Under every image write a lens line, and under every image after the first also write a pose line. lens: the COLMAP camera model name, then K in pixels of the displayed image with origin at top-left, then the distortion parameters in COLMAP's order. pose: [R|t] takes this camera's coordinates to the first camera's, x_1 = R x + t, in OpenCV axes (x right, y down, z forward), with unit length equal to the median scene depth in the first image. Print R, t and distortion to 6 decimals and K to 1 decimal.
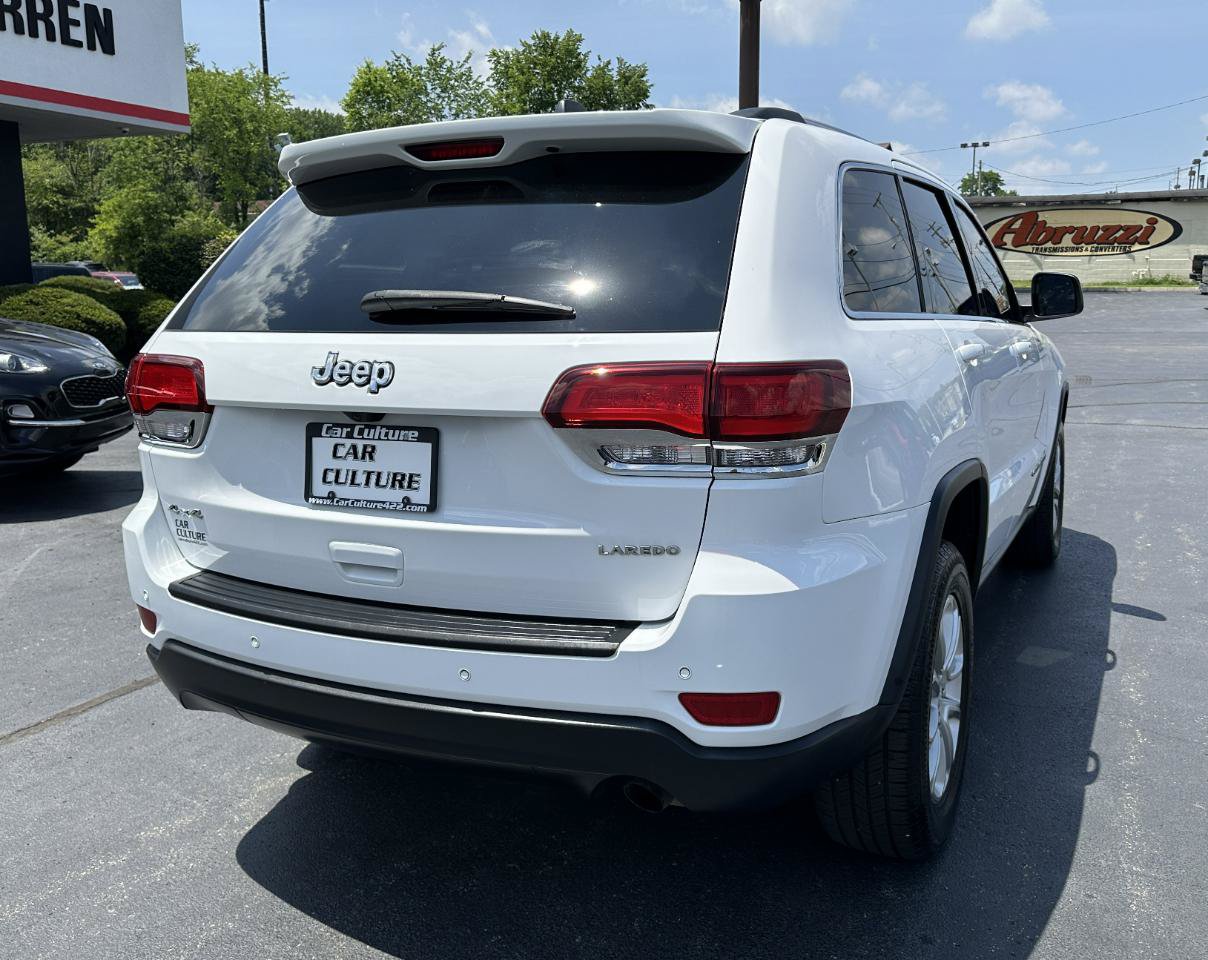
lens RADIAL K [[1059.2, 0, 615.9], [0, 1059.2, 473.1], [0, 0, 1]] dist [0.012391, 0.000821]
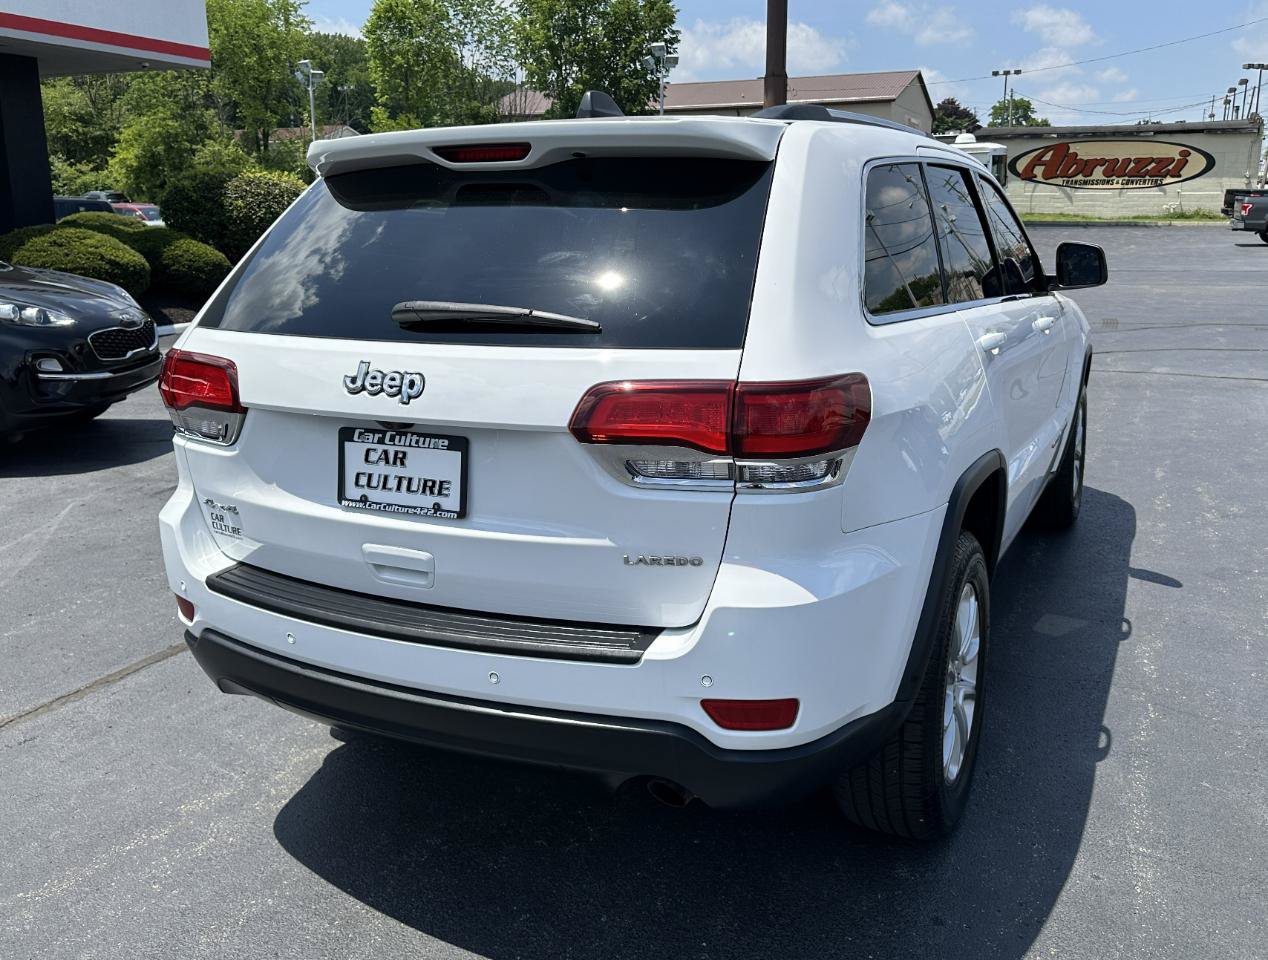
lens RADIAL K [[1059.1, 0, 635.5], [0, 1059.1, 452.9], [0, 0, 1]] dist [0.015852, -0.005090]
pose [[0.999987, 0.002454, -0.004492, -0.000533], [-0.002248, 0.998974, 0.045242, -0.065624], [0.004598, -0.045232, 0.998966, -0.021337]]
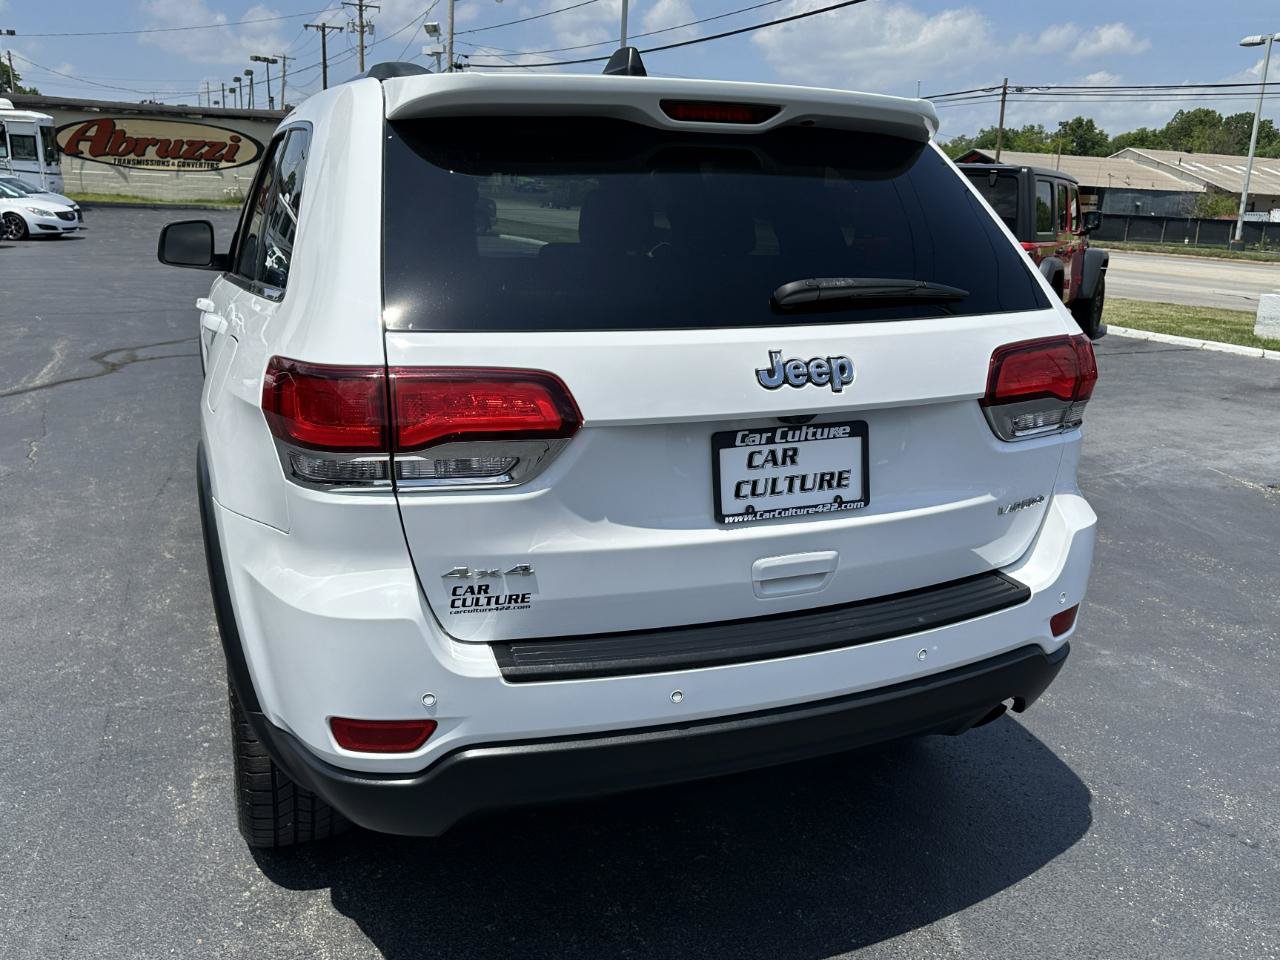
lens RADIAL K [[1096.4, 0, 639.4], [0, 1096.4, 468.3], [0, 0, 1]] dist [0.016098, -0.026518]
pose [[0.668110, -0.149643, 0.728860, -0.933593], [0.101335, 0.988740, 0.110111, -0.116797], [-0.737130, 0.000293, 0.675751, 0.414099]]
